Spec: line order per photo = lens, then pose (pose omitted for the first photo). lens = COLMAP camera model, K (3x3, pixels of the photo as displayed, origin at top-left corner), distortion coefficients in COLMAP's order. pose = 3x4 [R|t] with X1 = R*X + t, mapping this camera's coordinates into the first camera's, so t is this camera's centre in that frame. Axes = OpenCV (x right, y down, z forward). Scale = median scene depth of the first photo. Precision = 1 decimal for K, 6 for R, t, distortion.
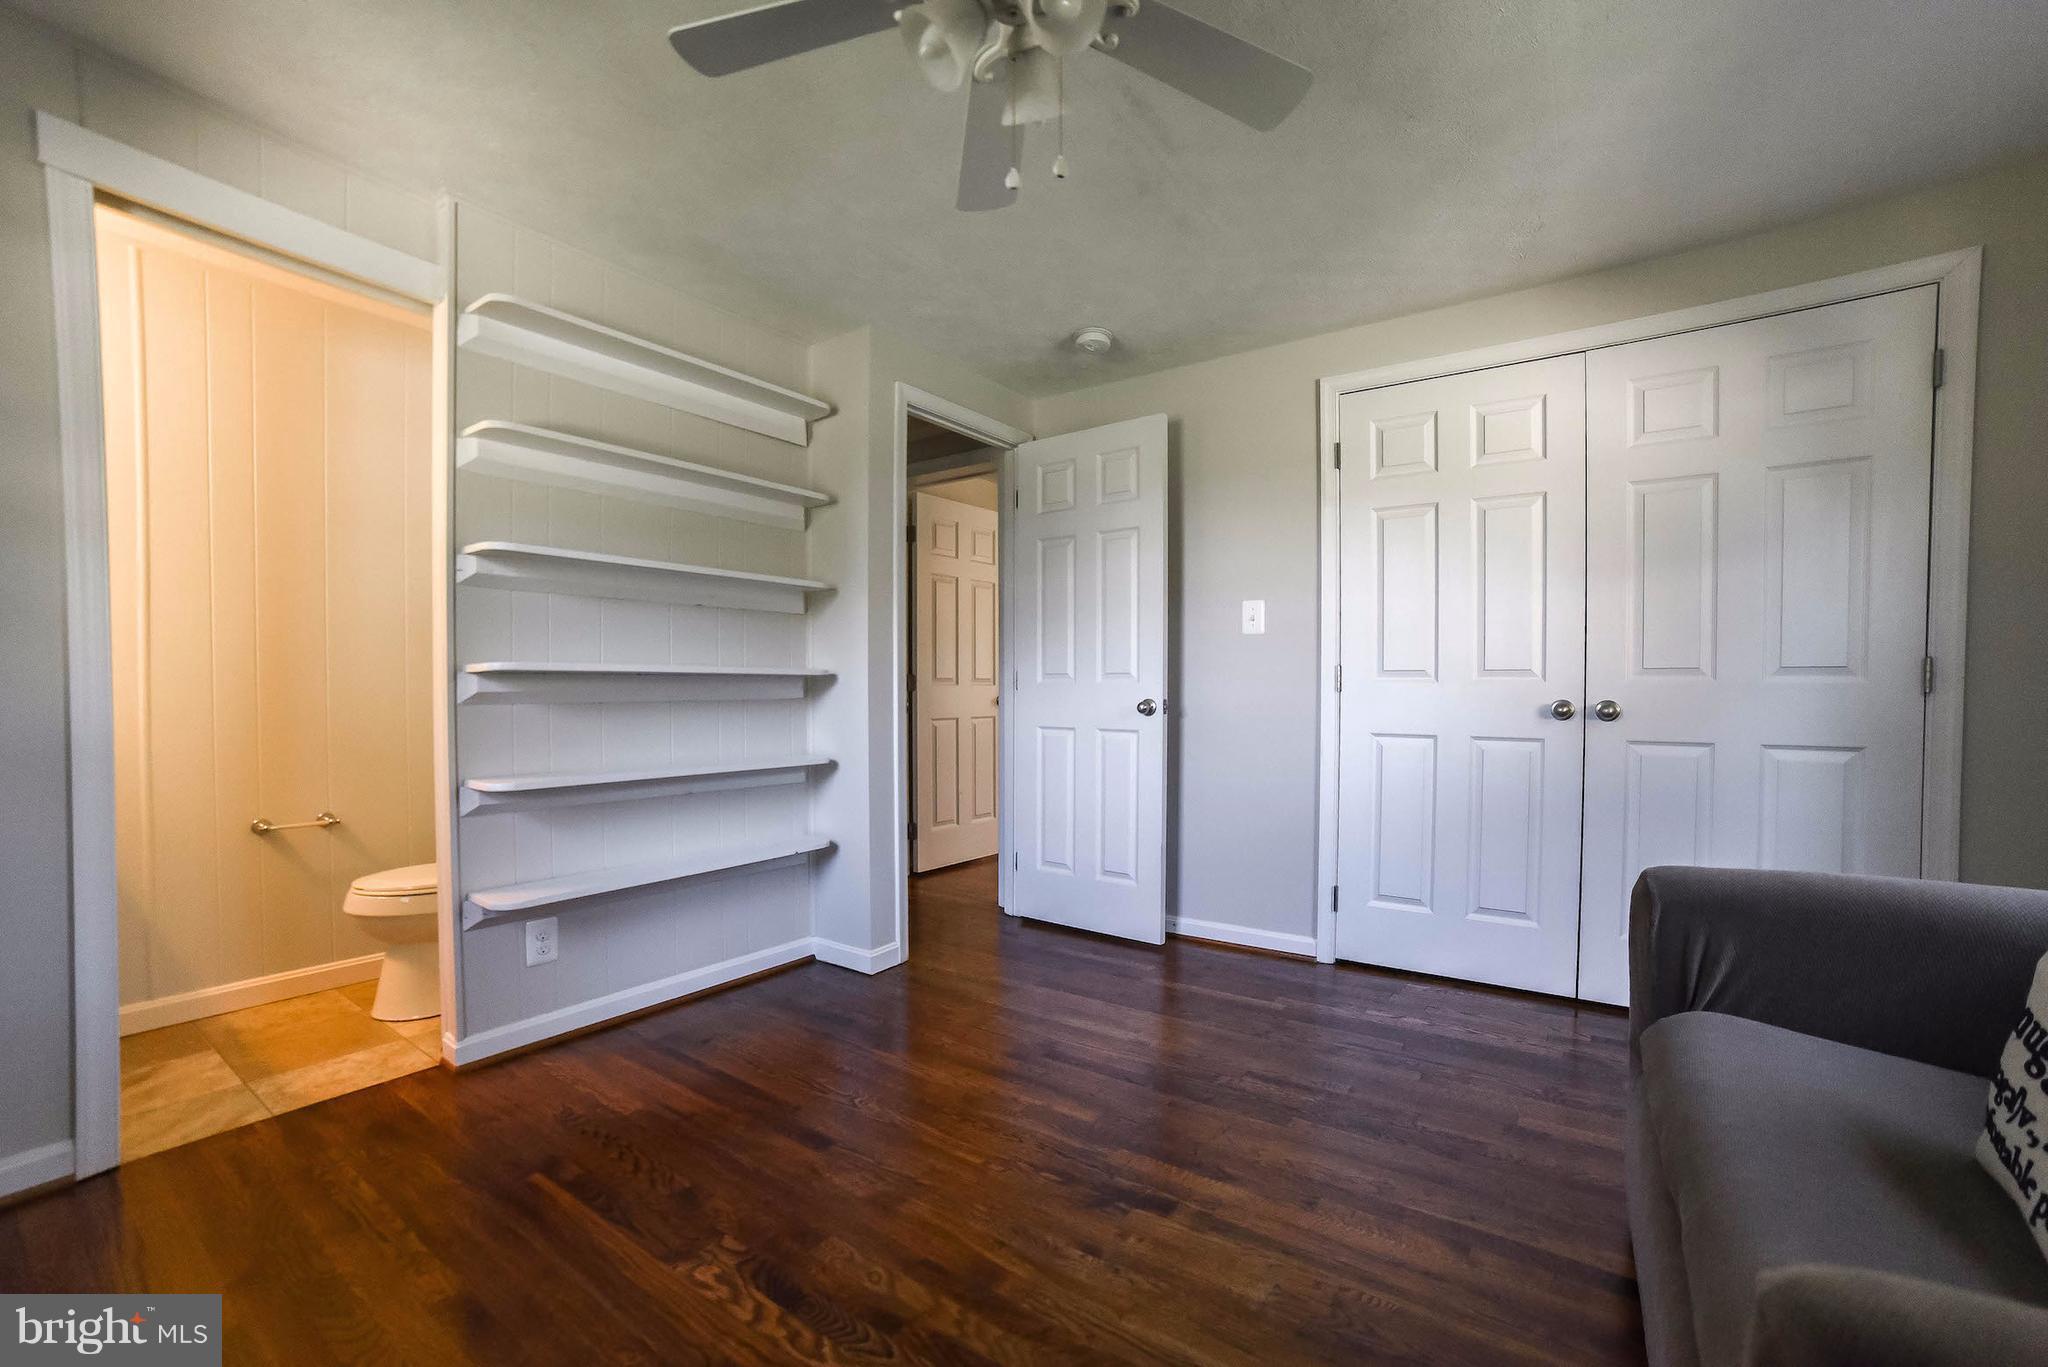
lens RADIAL K [[849.3, 0, 1029.2], [0, 849.3, 718.4], [0, 0, 1]] dist [-0.092708, 0.039811]
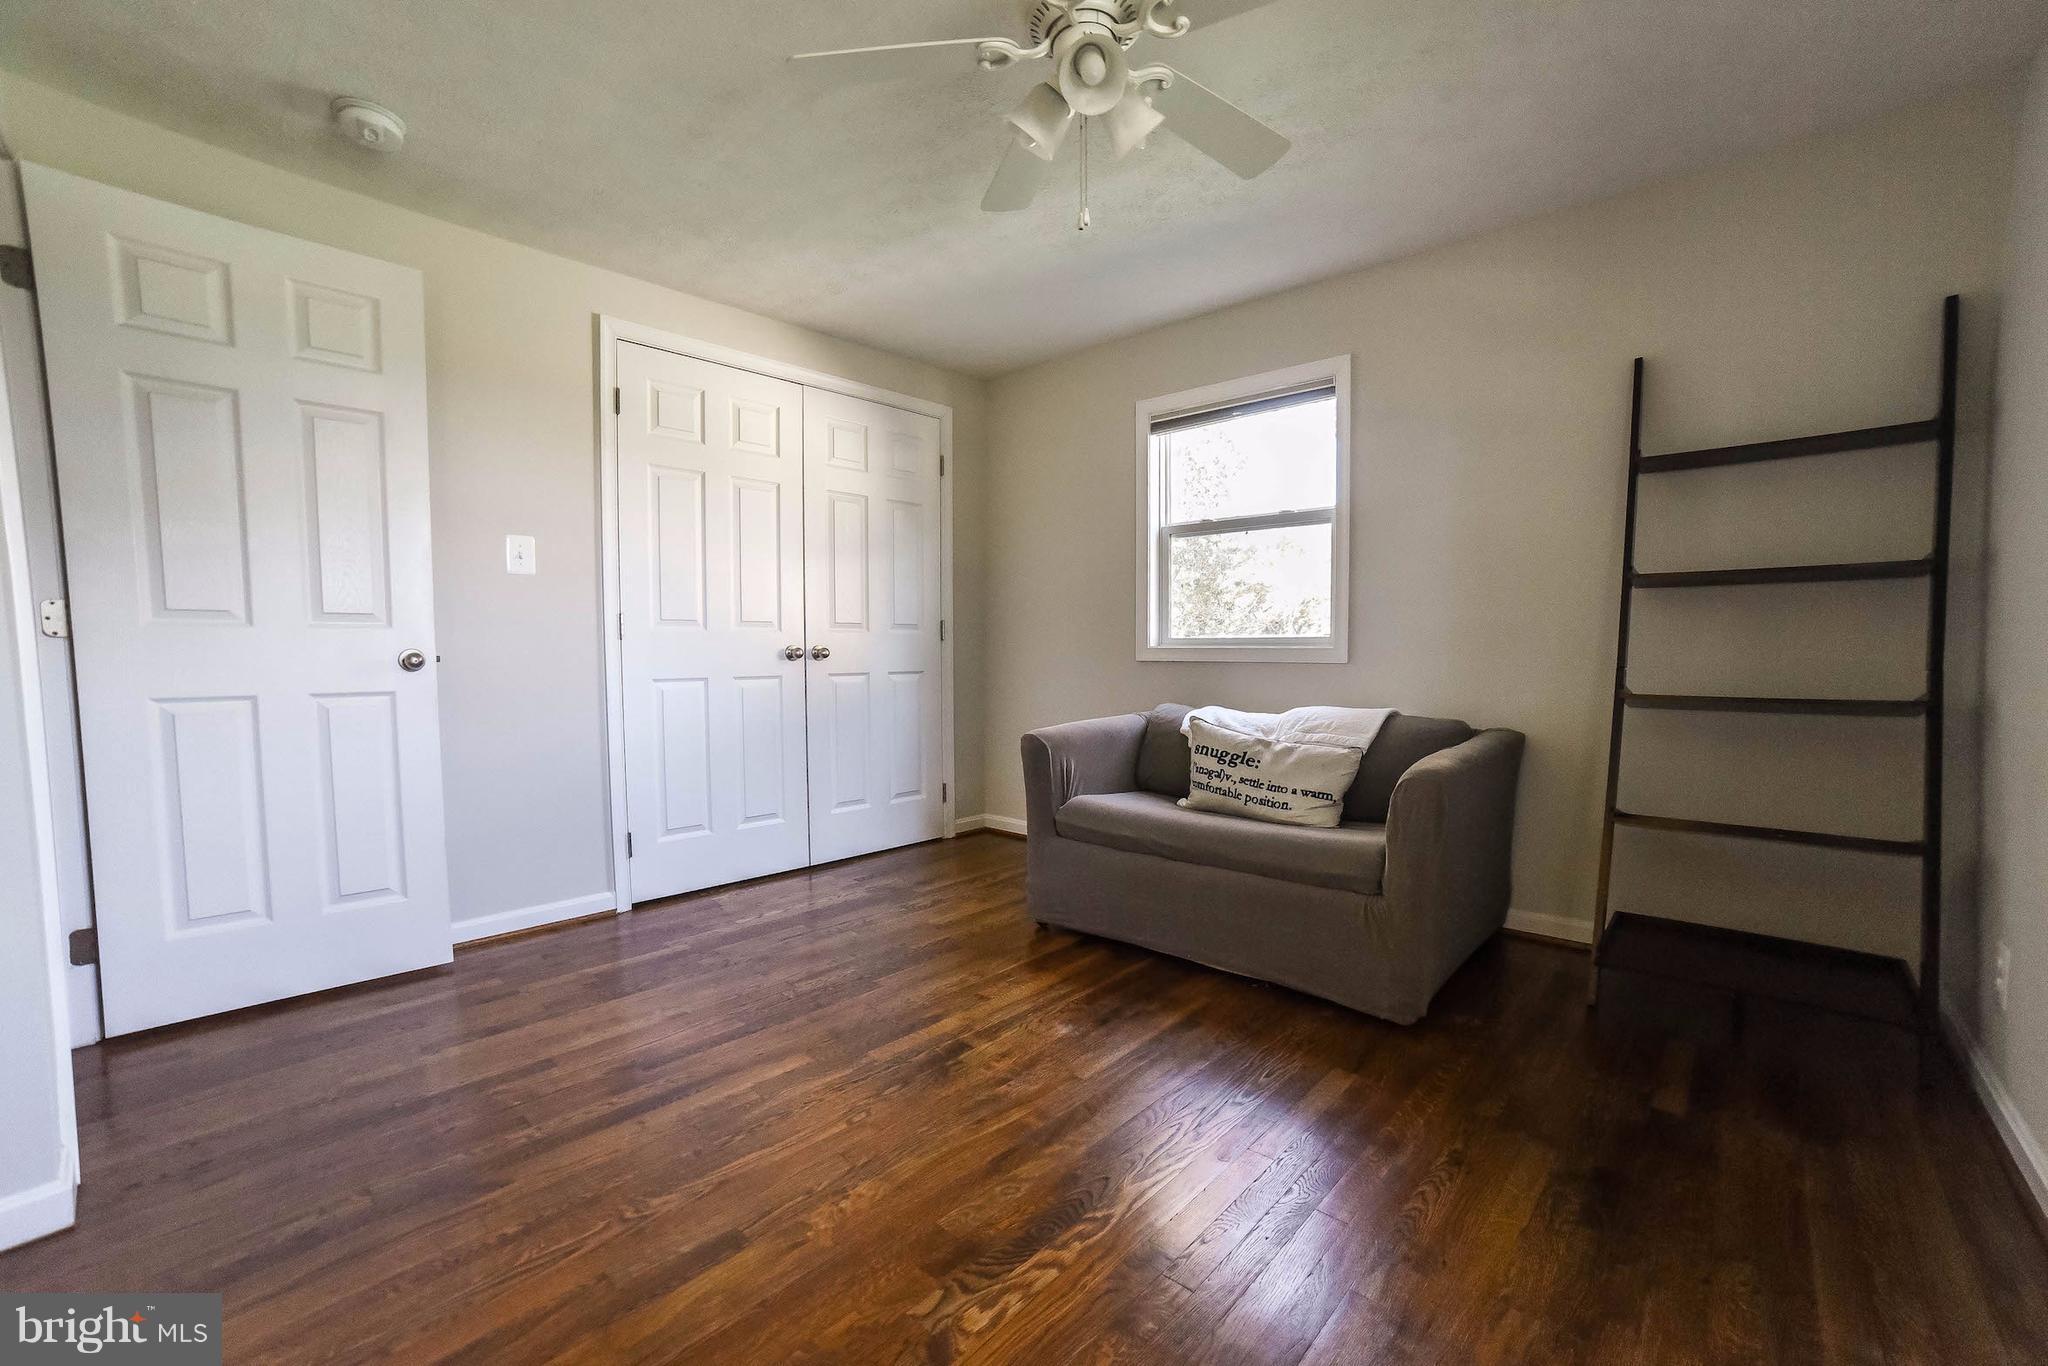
lens RADIAL K [[849.3, 0, 1029.2], [0, 849.3, 717.9], [0, 0, 1]] dist [-0.092708, 0.039811]
pose [[0.114035, -0.080931, 0.990175, -0.663750], [0.036690, 0.996340, 0.077210, 0.002988], [-0.992799, 0.027525, 0.116587, 0.471738]]
